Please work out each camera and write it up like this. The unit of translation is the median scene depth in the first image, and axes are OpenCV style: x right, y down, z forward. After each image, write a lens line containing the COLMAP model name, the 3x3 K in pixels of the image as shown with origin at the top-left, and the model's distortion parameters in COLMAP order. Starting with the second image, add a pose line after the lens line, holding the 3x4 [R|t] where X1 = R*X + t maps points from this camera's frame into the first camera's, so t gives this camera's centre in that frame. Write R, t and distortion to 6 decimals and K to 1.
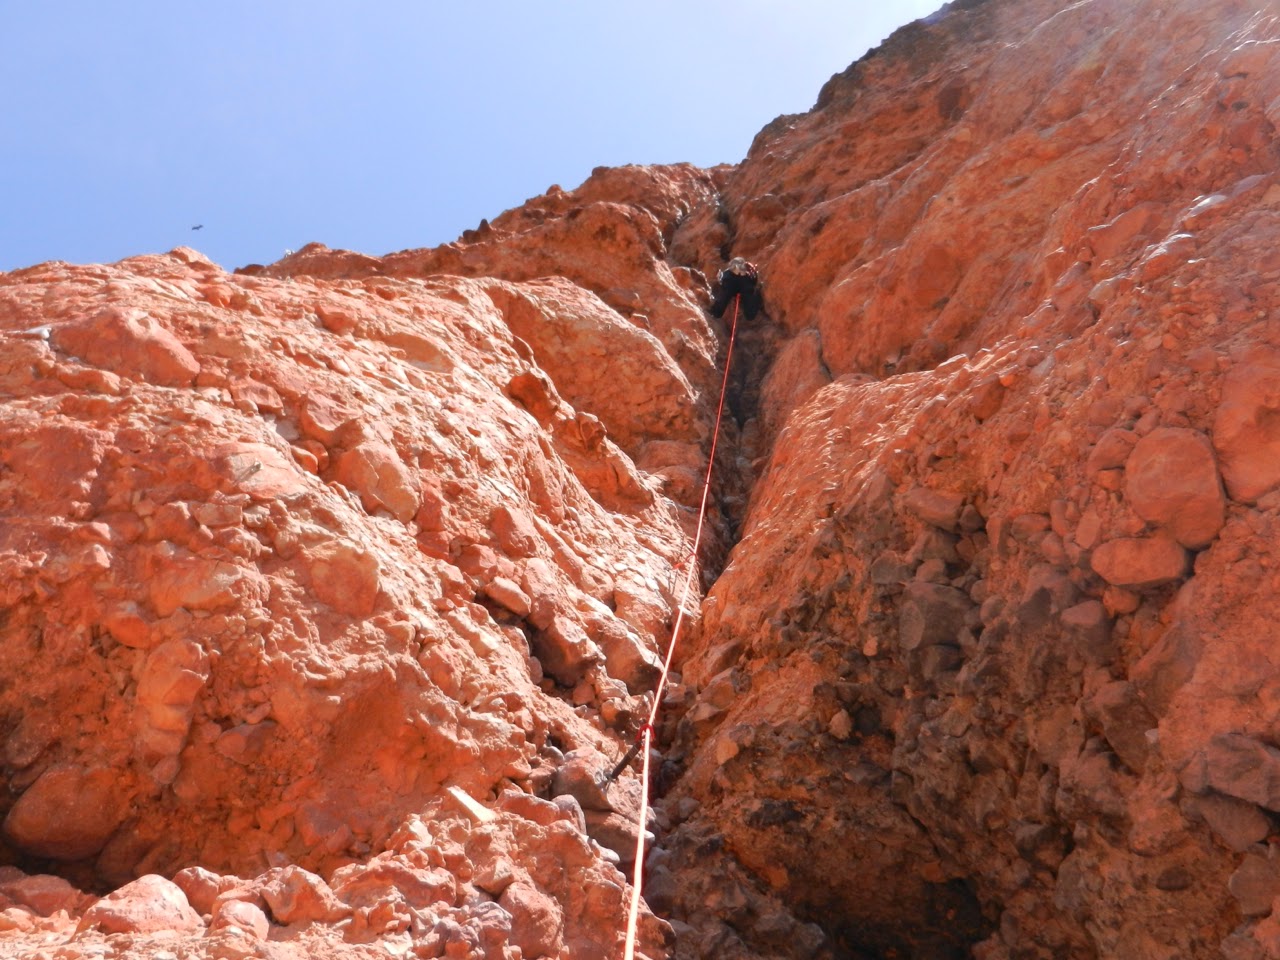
lens RADIAL K [[946.5, 0, 640.0], [0, 946.5, 480.0], [0, 0, 1]] dist [0.003135, 0.012701]
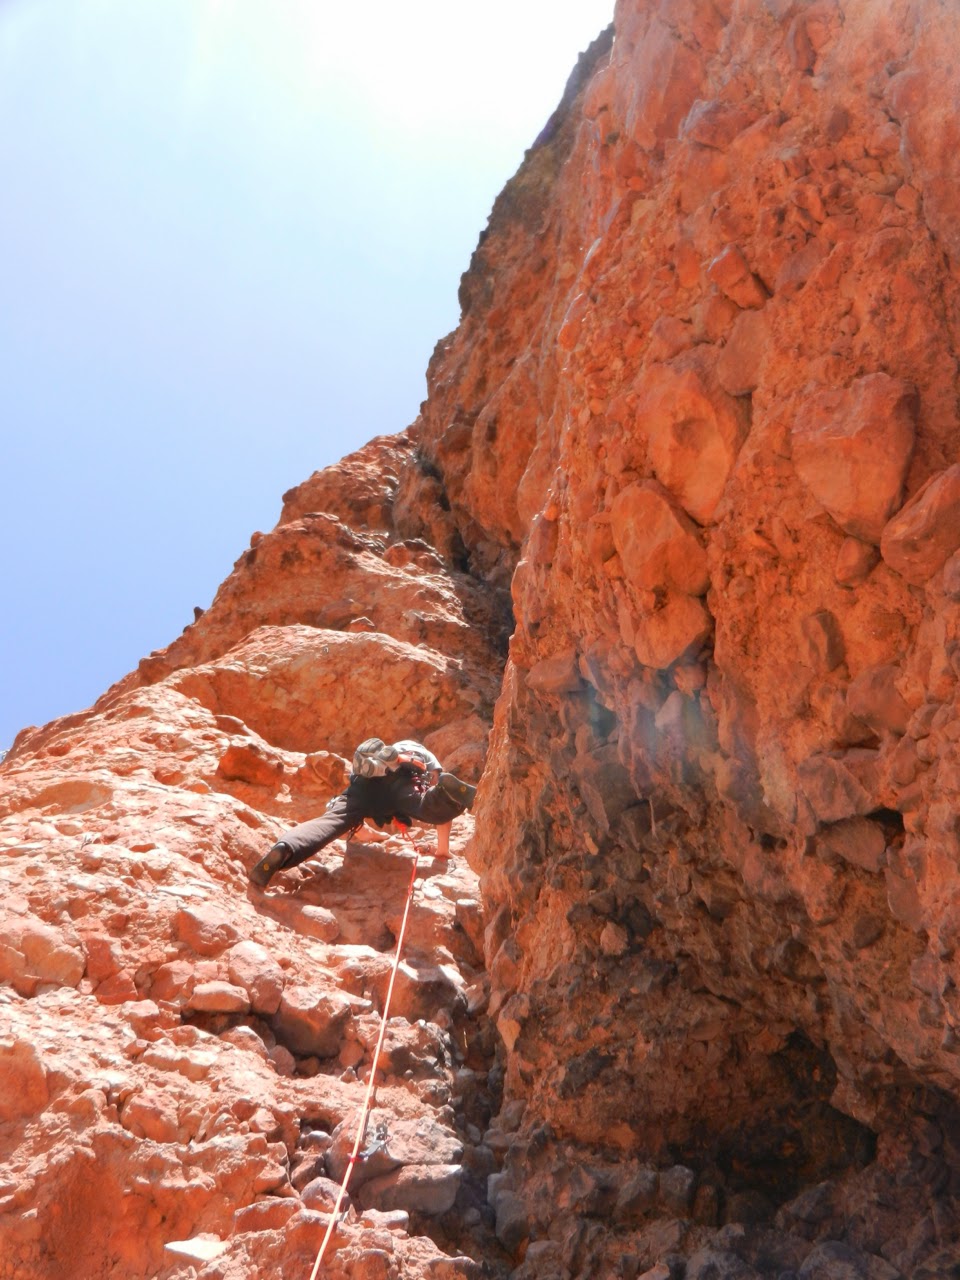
lens RADIAL K [[1083.4, 0, 480.2], [0, 1083.4, 678.0], [0, 0, 1]] dist [-0.000813, 0.006747]
pose [[0.863744, -0.503835, -0.009851, 0.232266], [0.500696, 0.860246, -0.096332, 0.084247], [0.057010, 0.078274, 0.995301, -0.016447]]
